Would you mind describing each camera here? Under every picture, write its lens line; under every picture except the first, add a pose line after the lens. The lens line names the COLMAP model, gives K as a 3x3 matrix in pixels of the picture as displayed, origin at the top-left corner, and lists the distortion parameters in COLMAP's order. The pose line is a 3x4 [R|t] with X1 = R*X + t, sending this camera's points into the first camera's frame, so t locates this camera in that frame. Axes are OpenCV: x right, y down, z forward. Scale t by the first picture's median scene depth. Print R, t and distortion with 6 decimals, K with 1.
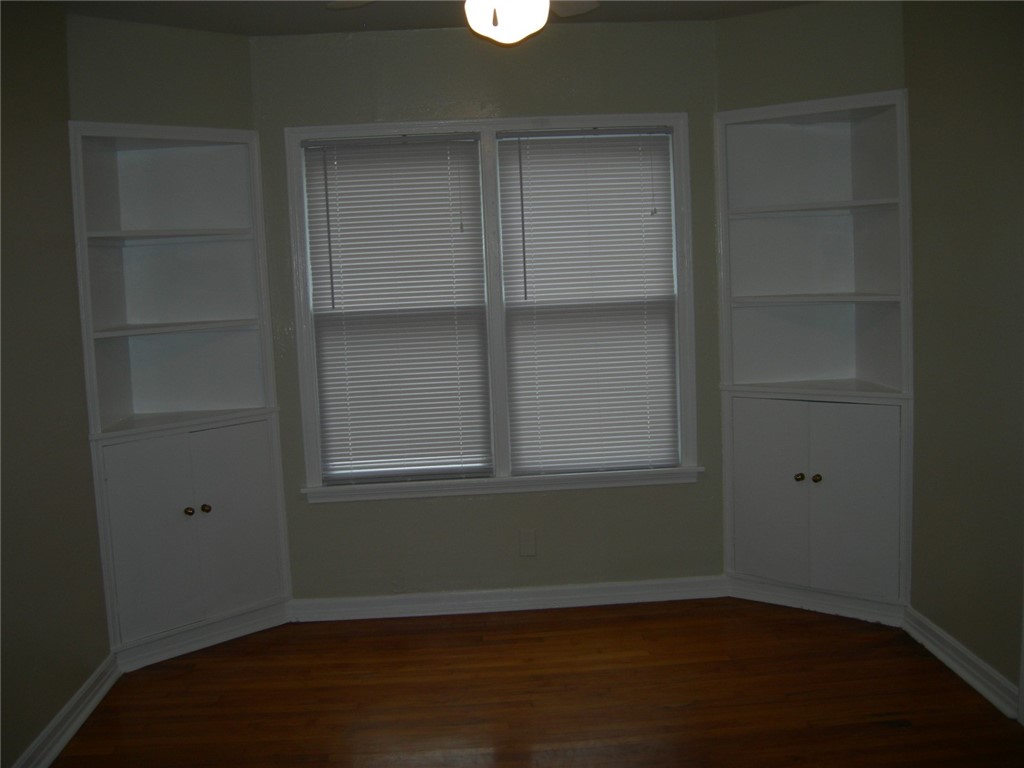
lens RADIAL K [[1120.2, 0, 472.9], [0, 1120.2, 367.7], [0, 0, 1]] dist [-0.134554, 0.000000]
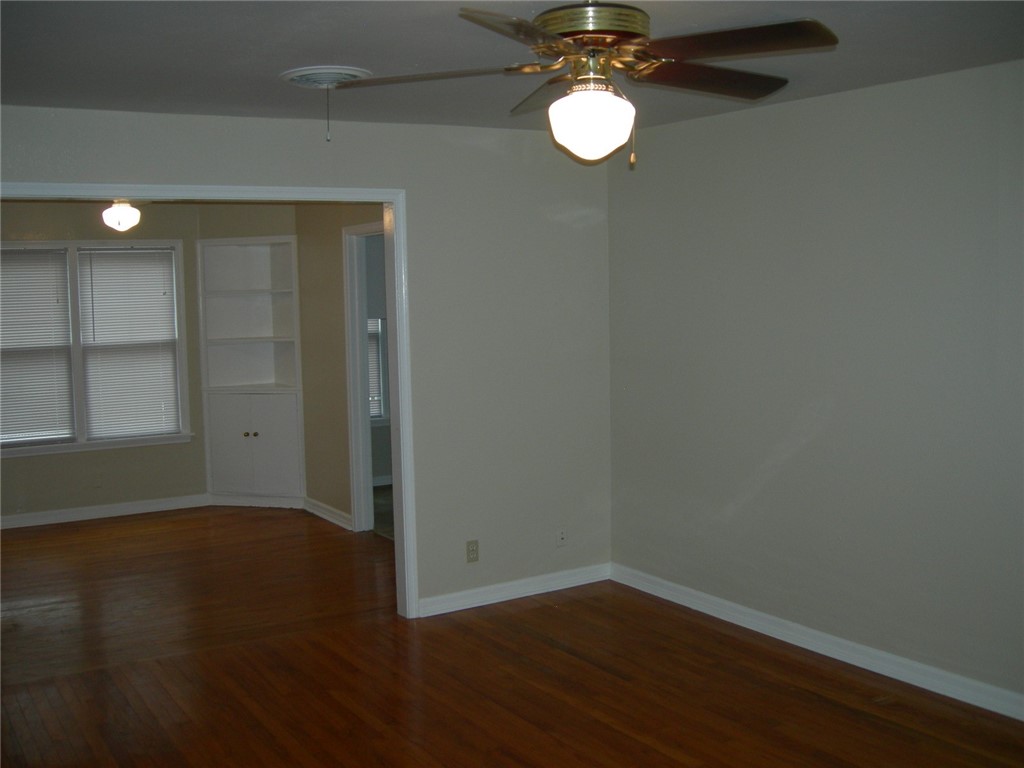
lens RADIAL K [[1120.2, 0, 512.7], [0, 1120.2, 388.0], [0, 0, 1]] dist [-0.134554, 0.000000]
pose [[0.866321, -0.020702, 0.499059, -0.250233], [0.029660, 0.999510, -0.010026, 0.051094], [-0.498607, 0.023488, 0.866510, -0.852492]]
